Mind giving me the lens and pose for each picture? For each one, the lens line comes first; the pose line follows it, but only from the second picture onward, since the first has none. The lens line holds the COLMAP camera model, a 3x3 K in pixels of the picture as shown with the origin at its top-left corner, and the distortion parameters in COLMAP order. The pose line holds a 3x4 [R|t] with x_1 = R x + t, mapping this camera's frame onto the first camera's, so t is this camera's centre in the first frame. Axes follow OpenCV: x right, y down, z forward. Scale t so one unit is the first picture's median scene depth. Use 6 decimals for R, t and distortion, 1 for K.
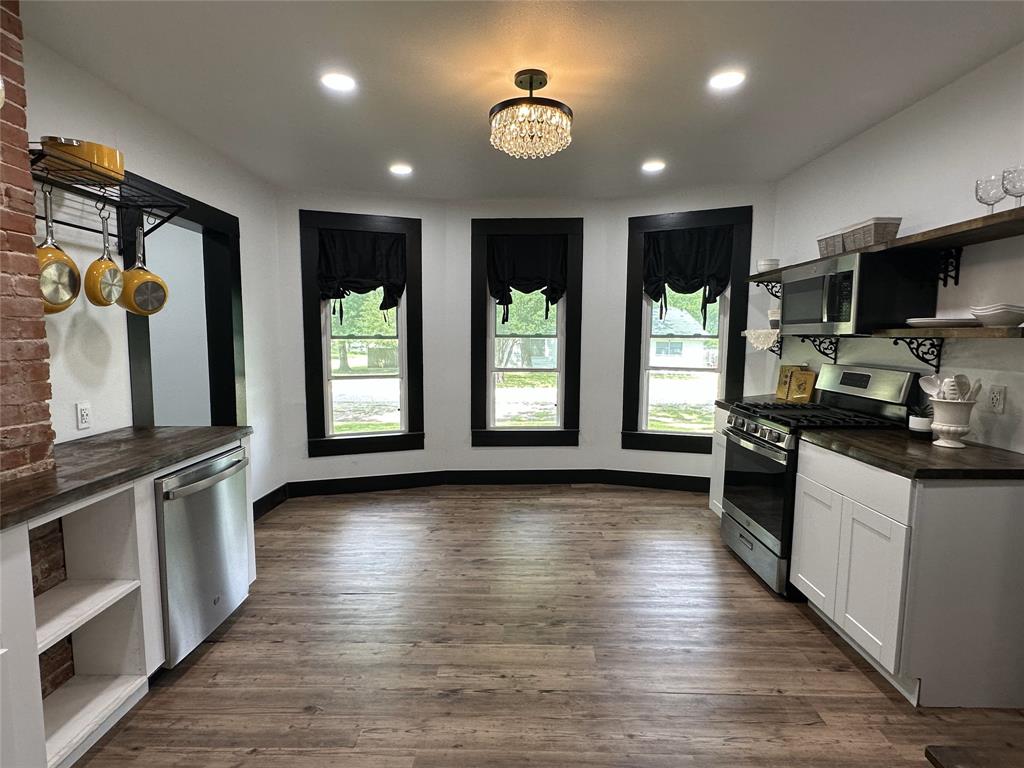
lens RADIAL K [[486.0, 0, 512.0], [0, 486.0, 384.0], [0, 0, 1]] dist [-0.000359, 0.000541]
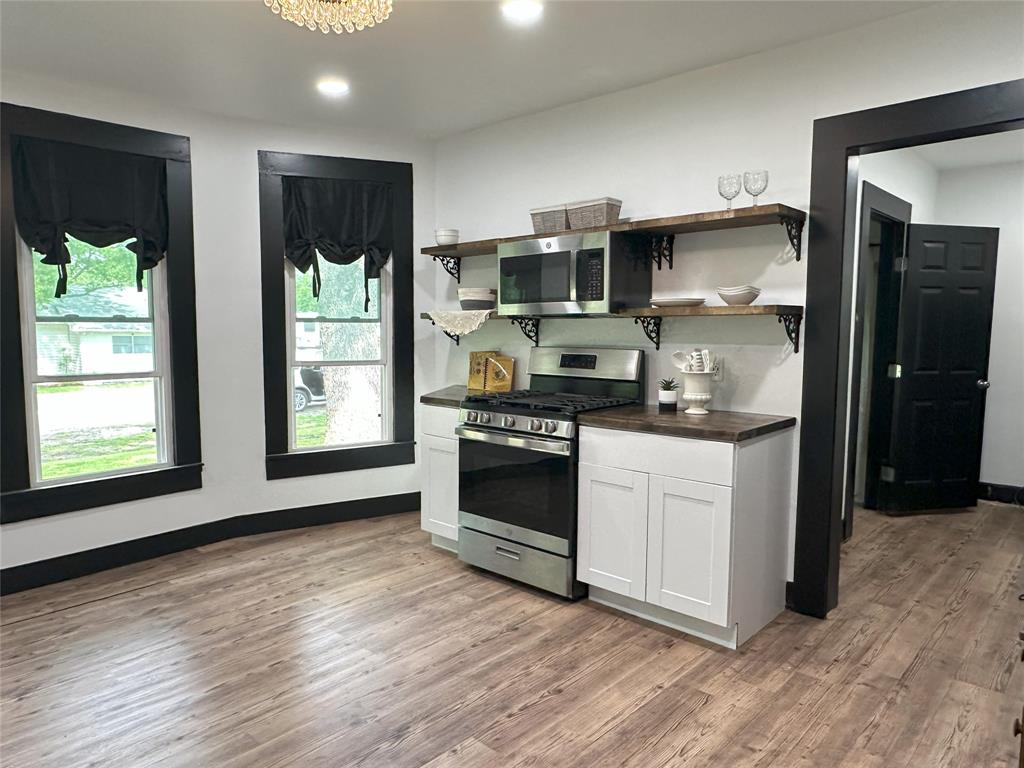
lens RADIAL K [[633.5, 0, 512.0], [0, 633.5, 384.0], [0, 0, 1]] dist [-0.004070, 0.001206]
pose [[0.711987, -0.068801, 0.698814, -0.242099], [0.073027, 0.997047, 0.023760, -0.002309], [-0.698385, 0.034115, 0.714909, 0.155016]]
